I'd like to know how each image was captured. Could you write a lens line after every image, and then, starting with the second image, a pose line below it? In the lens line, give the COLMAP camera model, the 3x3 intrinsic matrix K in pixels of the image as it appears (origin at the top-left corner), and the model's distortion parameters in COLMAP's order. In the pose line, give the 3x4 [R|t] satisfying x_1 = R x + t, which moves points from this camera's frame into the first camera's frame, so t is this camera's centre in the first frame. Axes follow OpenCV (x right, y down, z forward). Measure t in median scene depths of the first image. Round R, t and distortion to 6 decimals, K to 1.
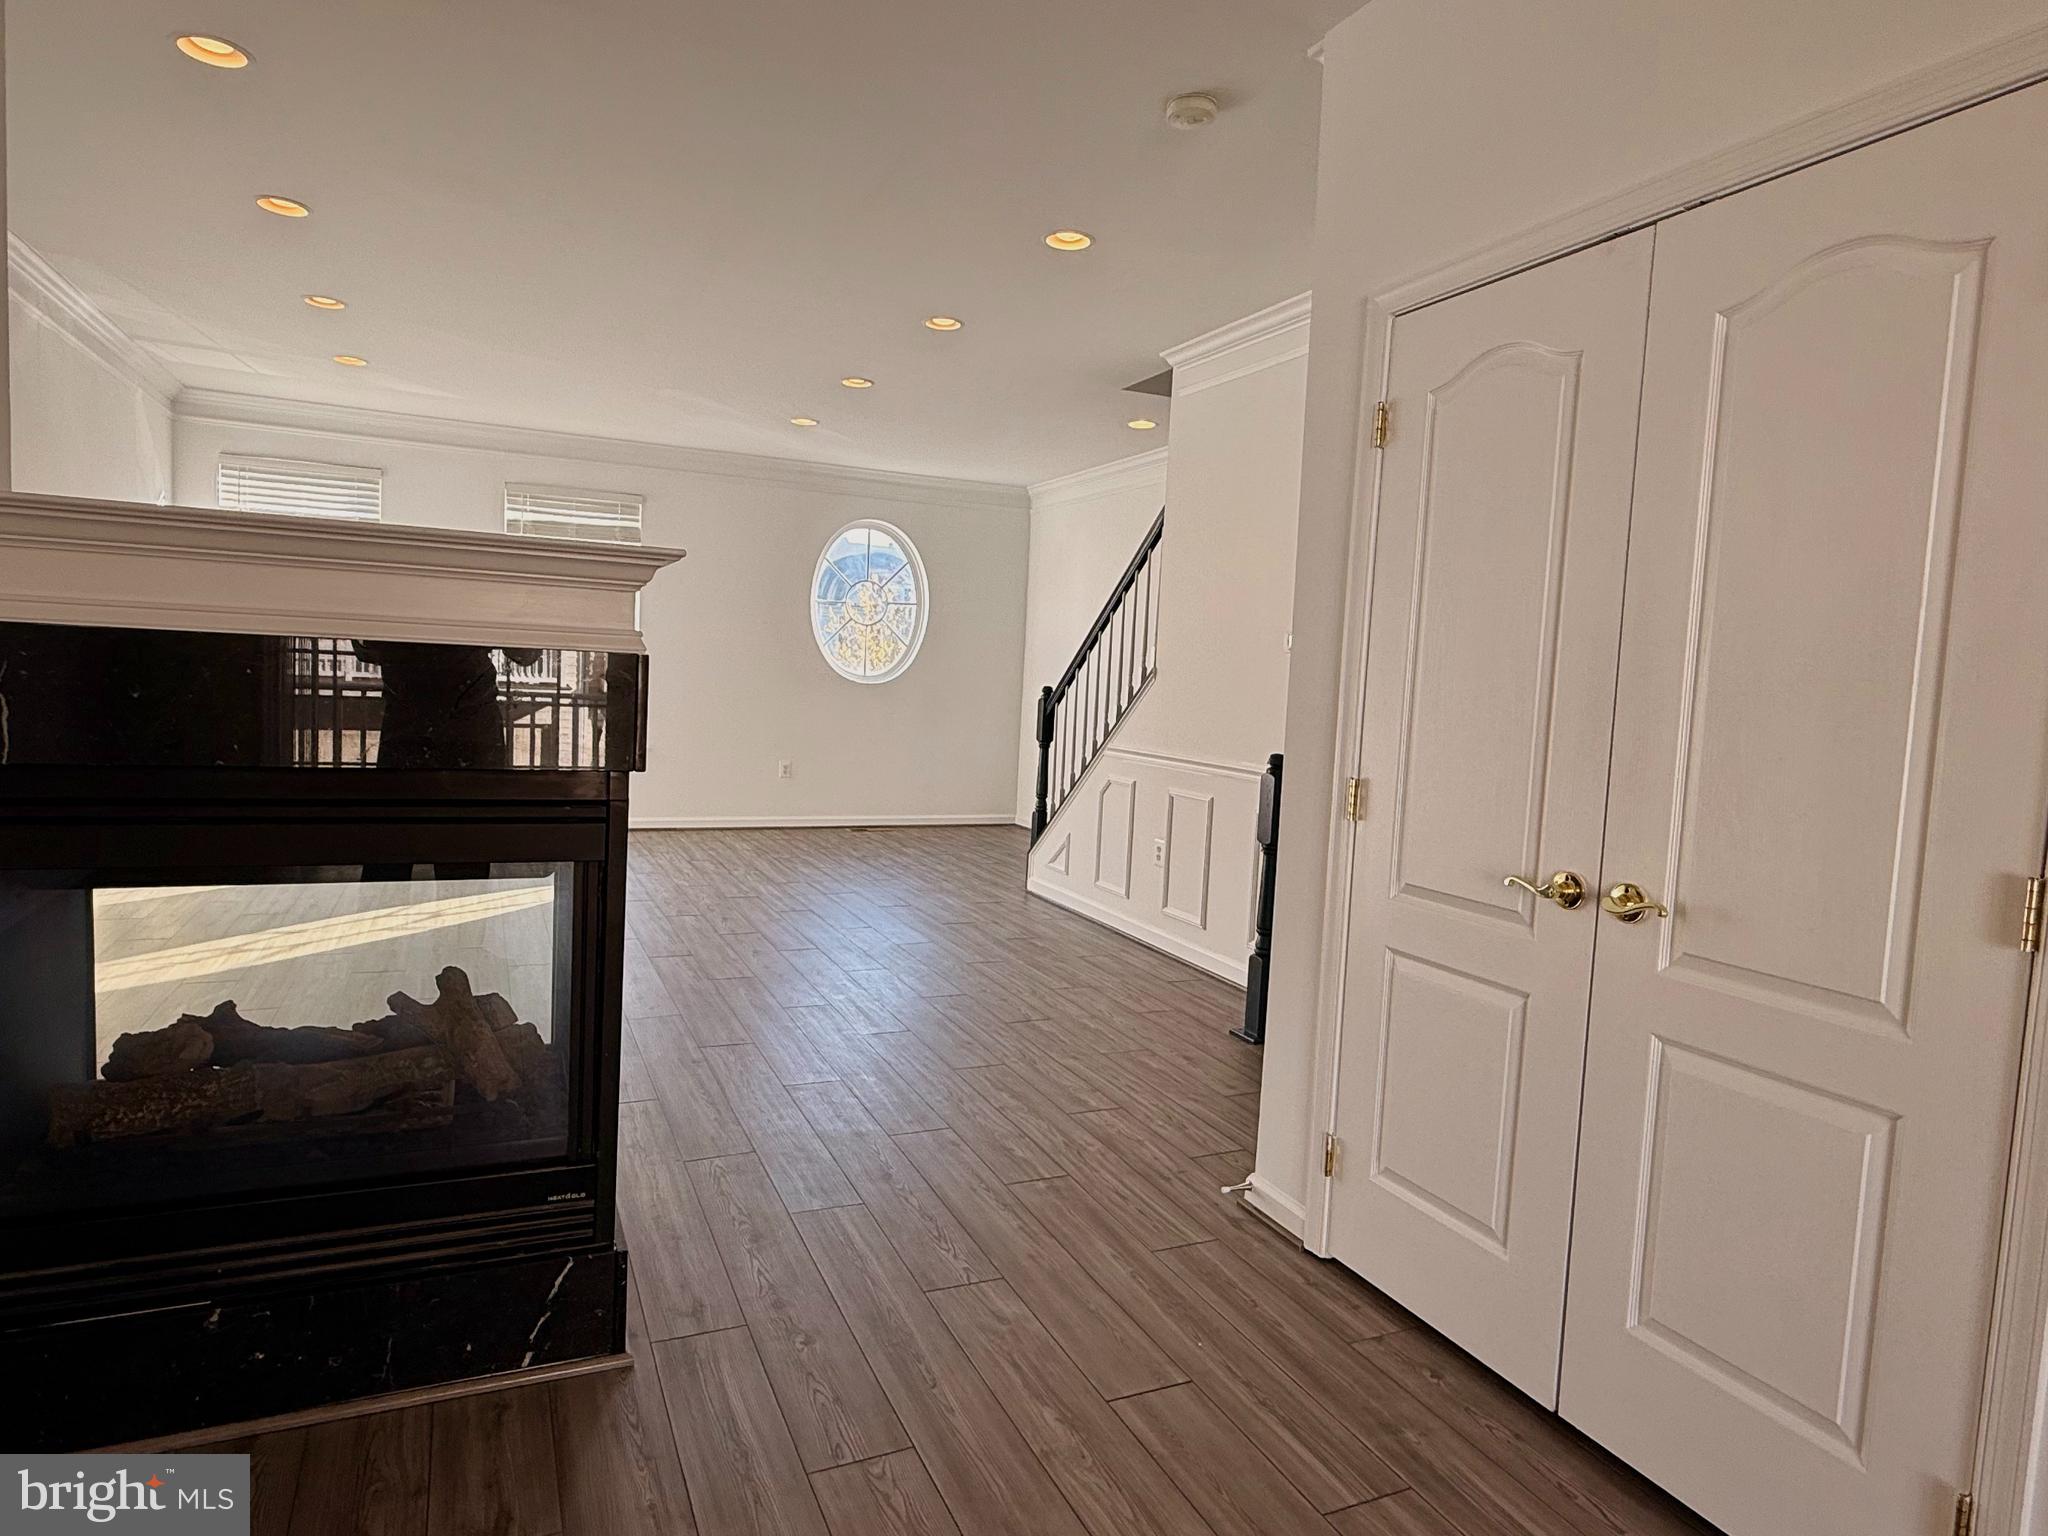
lens RADIAL K [[1196.8, 0, 1018.1], [0, 1196.8, 762.2], [0, 0, 1]] dist [-0.001929, -0.000362]
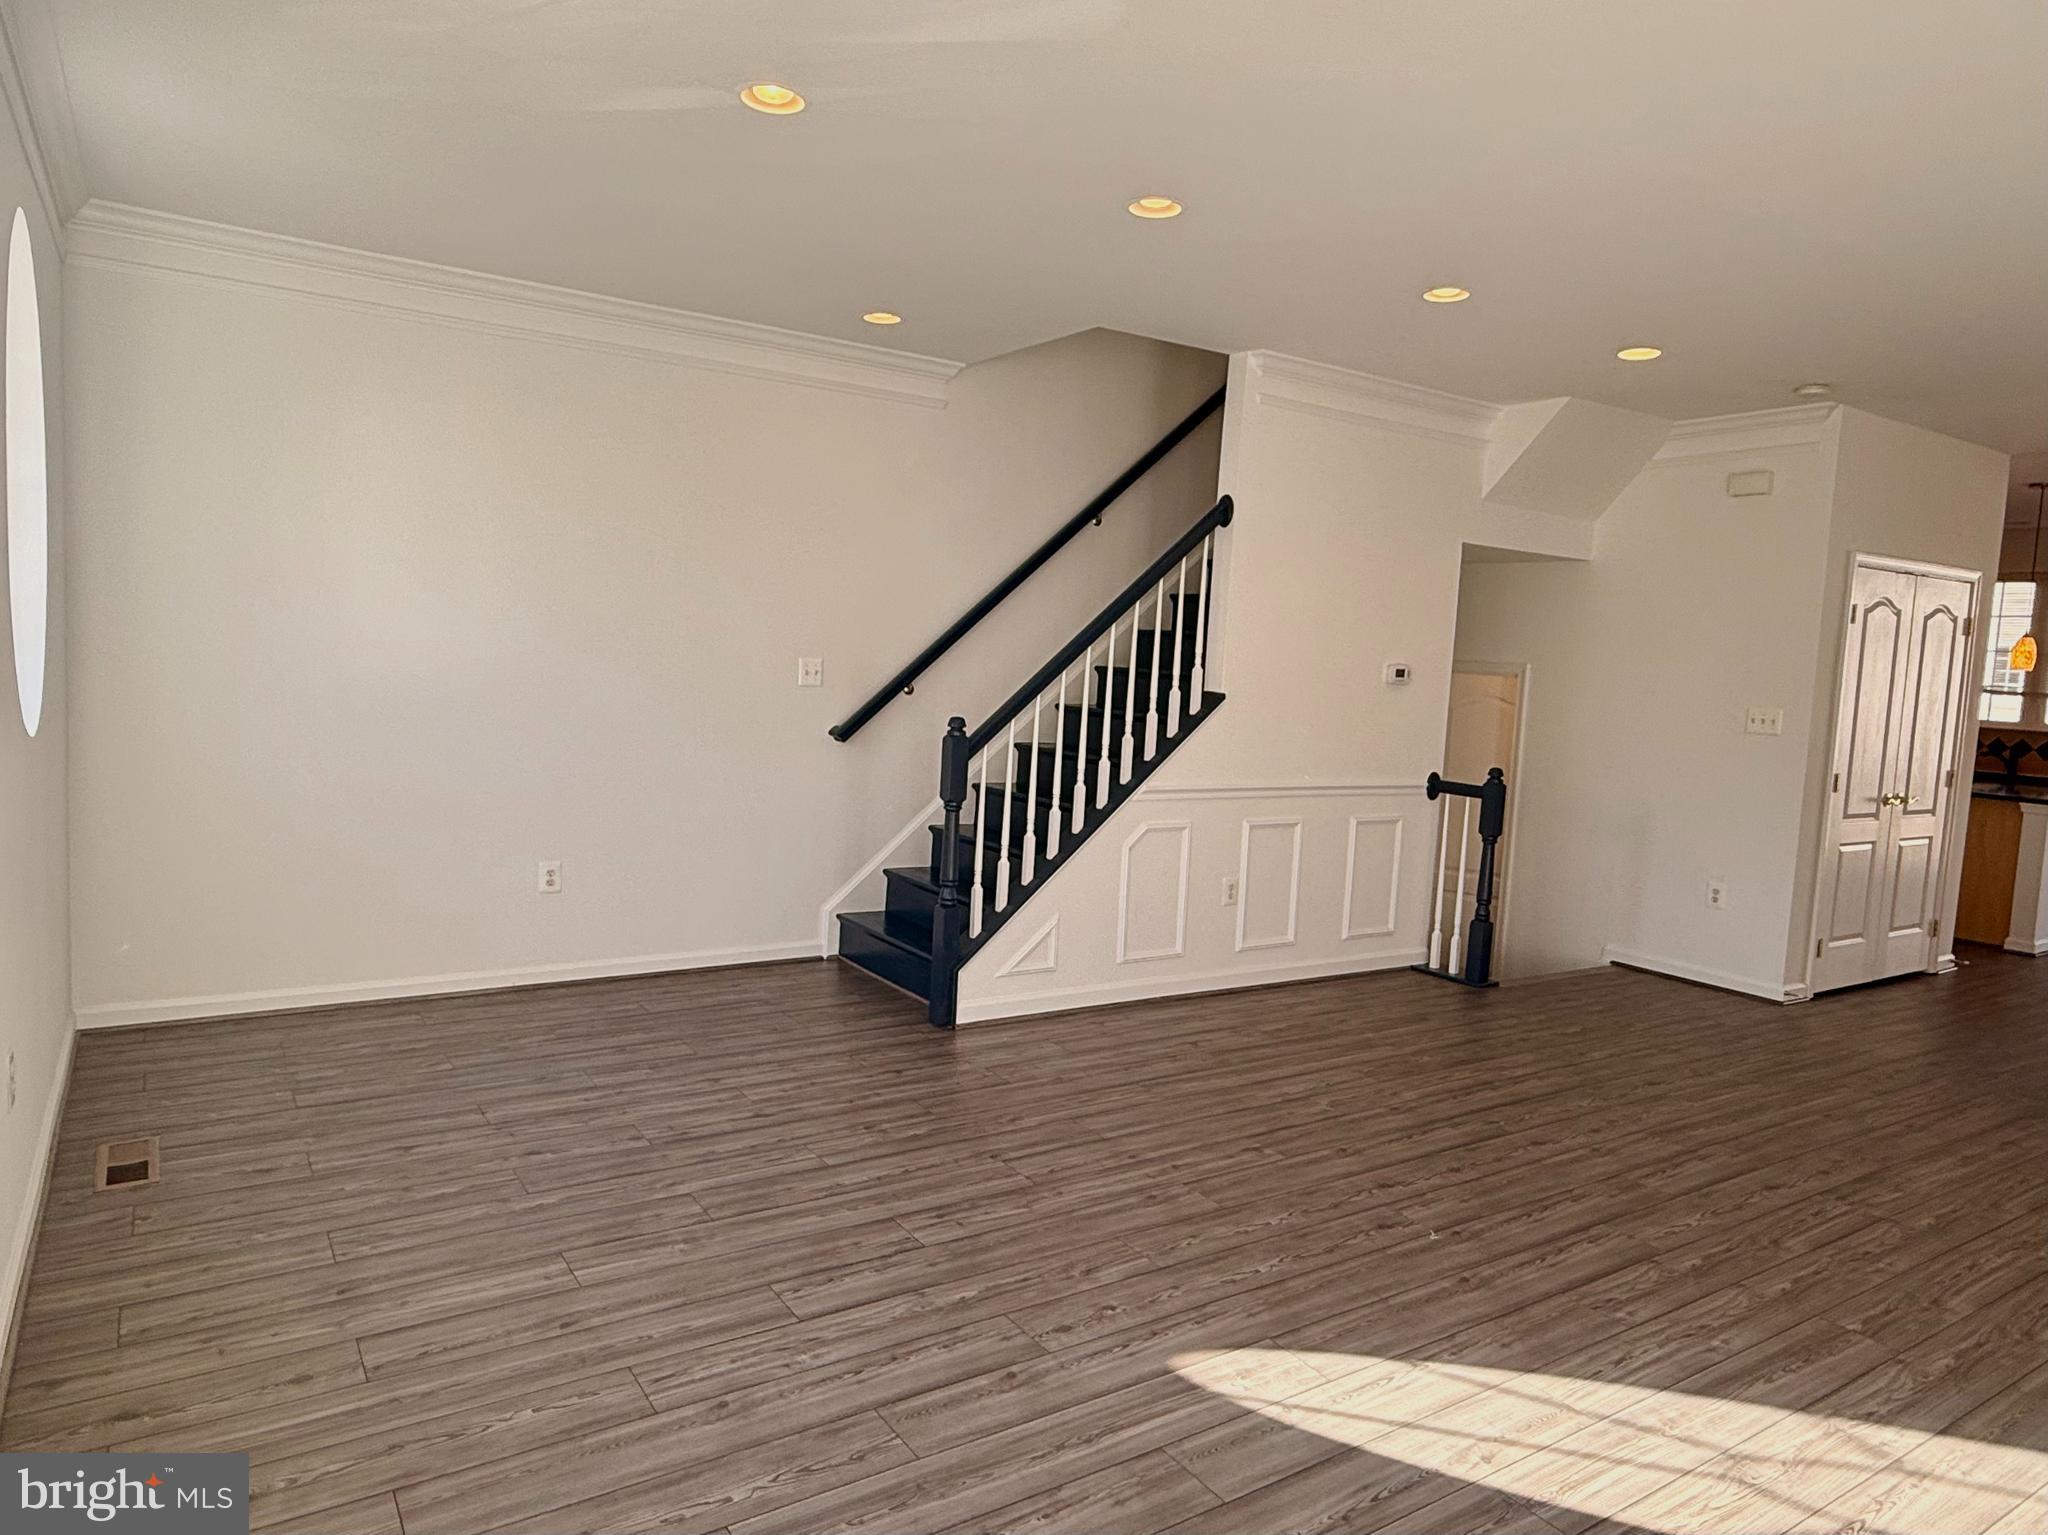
lens RADIAL K [[1306.0, 0, 1017.6], [0, 1306.0, 759.9], [0, 0, 1]] dist [0.003359, 0.000425]
pose [[-0.155572, -0.137566, 0.978199, -0.688018], [0.015394, 0.989798, 0.141645, -0.141532], [-0.987705, 0.037095, -0.151867, 1.076892]]
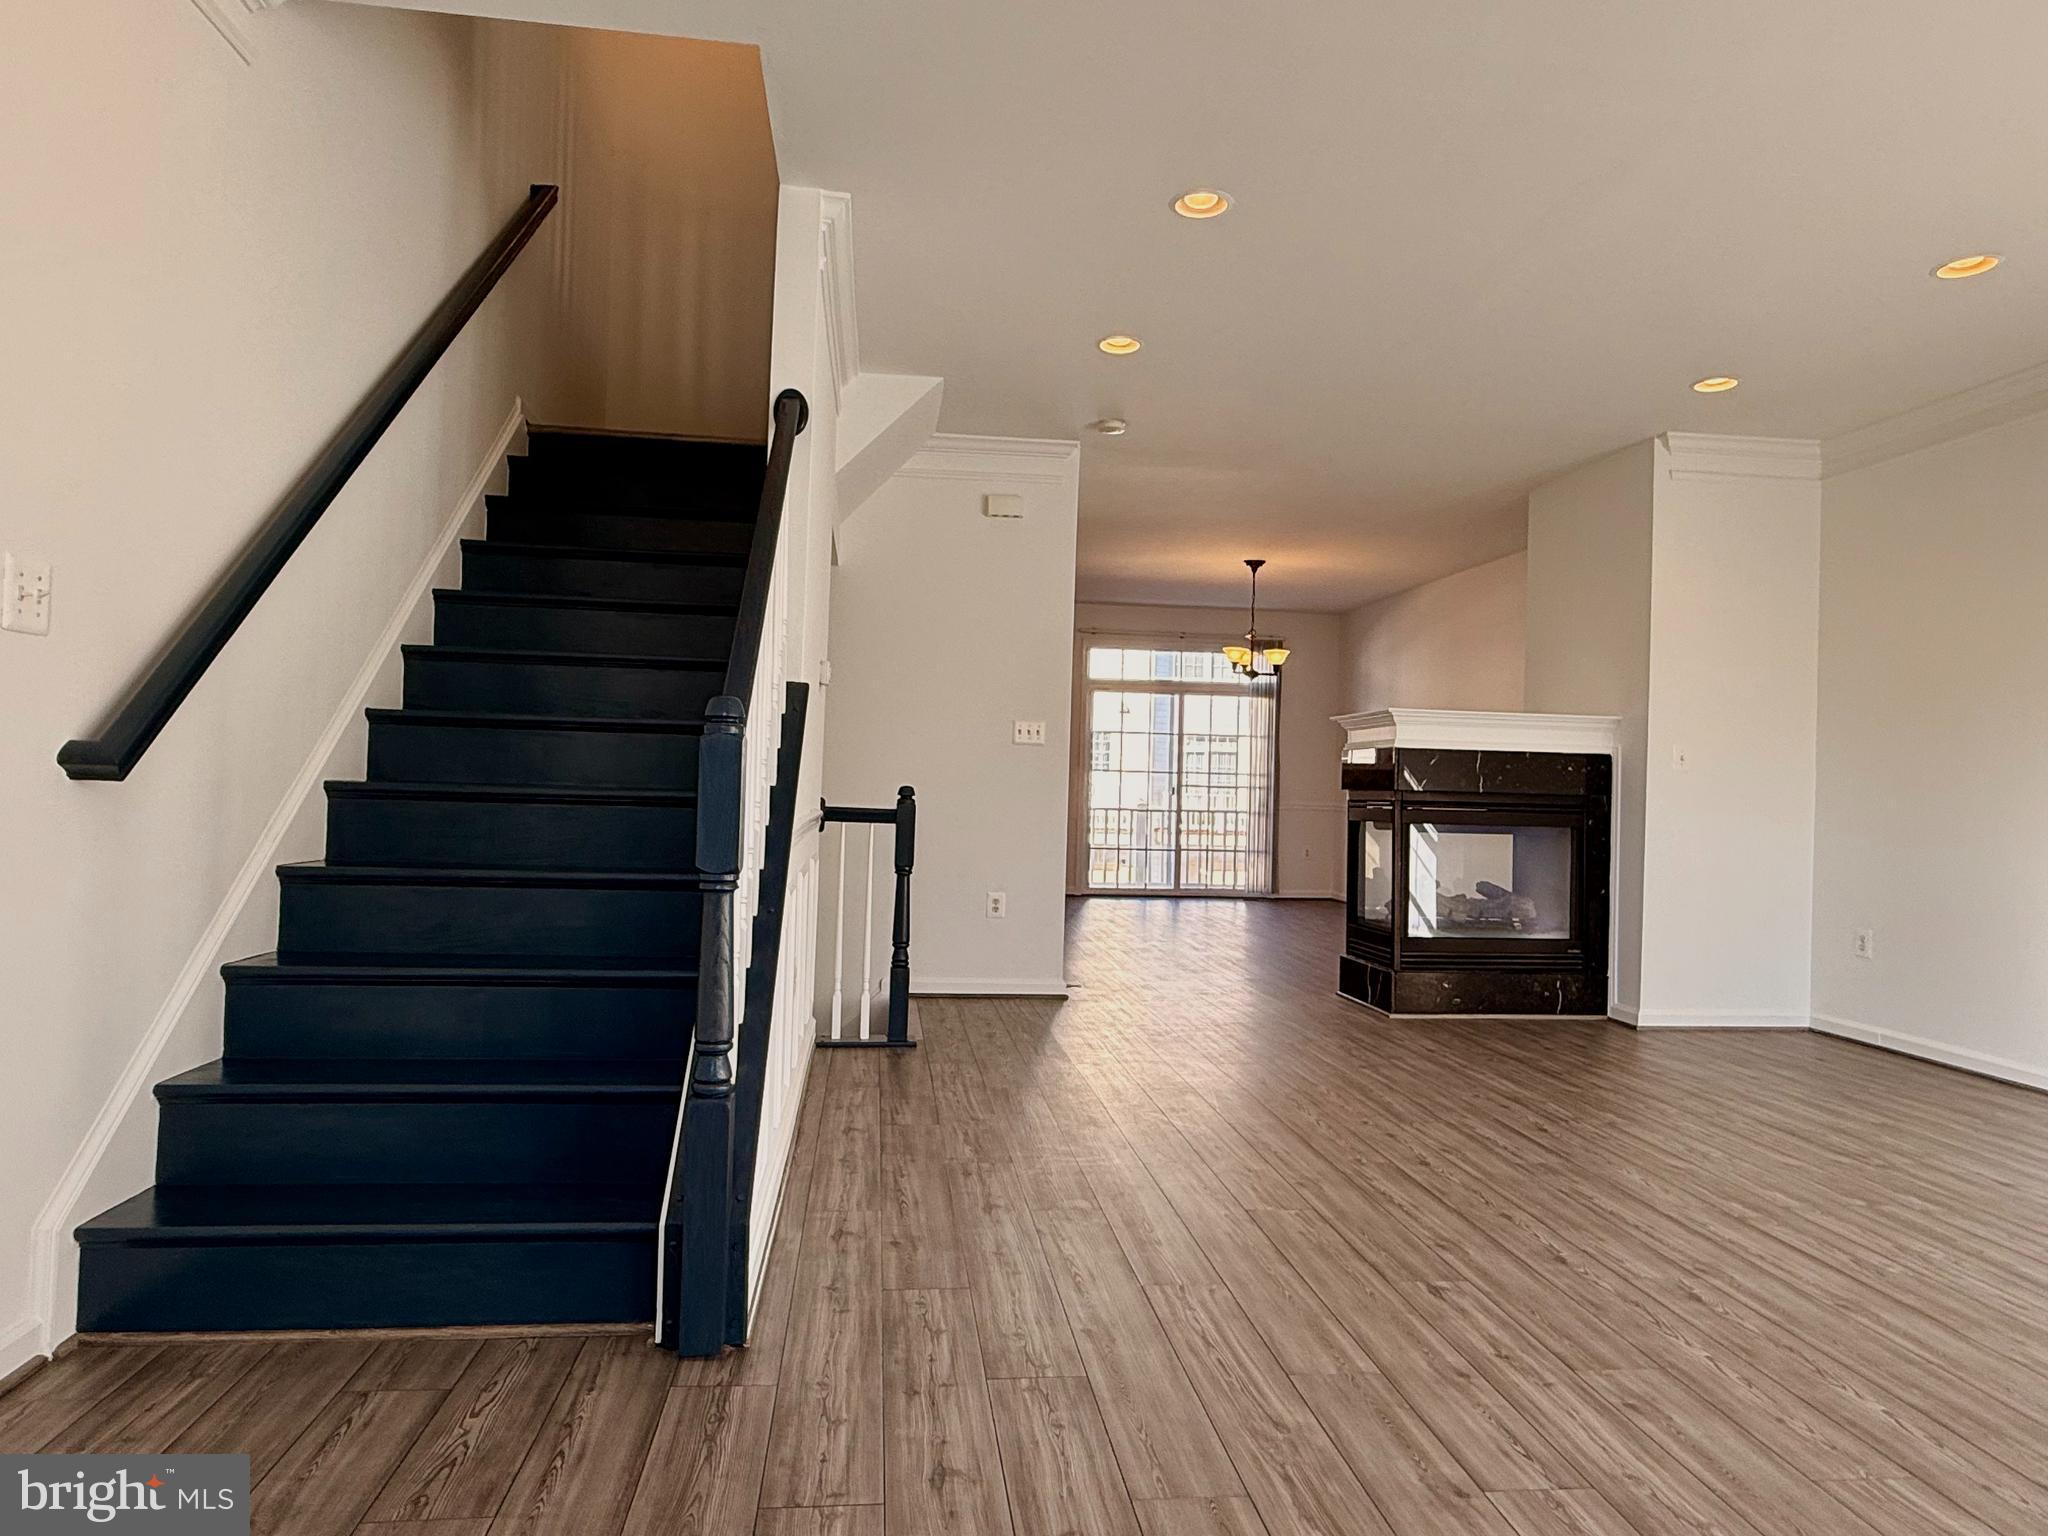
lens RADIAL K [[1252.7, 0, 1028.8], [0, 1252.7, 753.4], [0, 0, 1]] dist [0.002024, 0.003052]
pose [[-0.951416, -0.069318, 0.300005, -0.153527], [-0.052770, 0.996622, 0.062926, -0.073448], [-0.303353, 0.044038, -0.951860, 1.294216]]
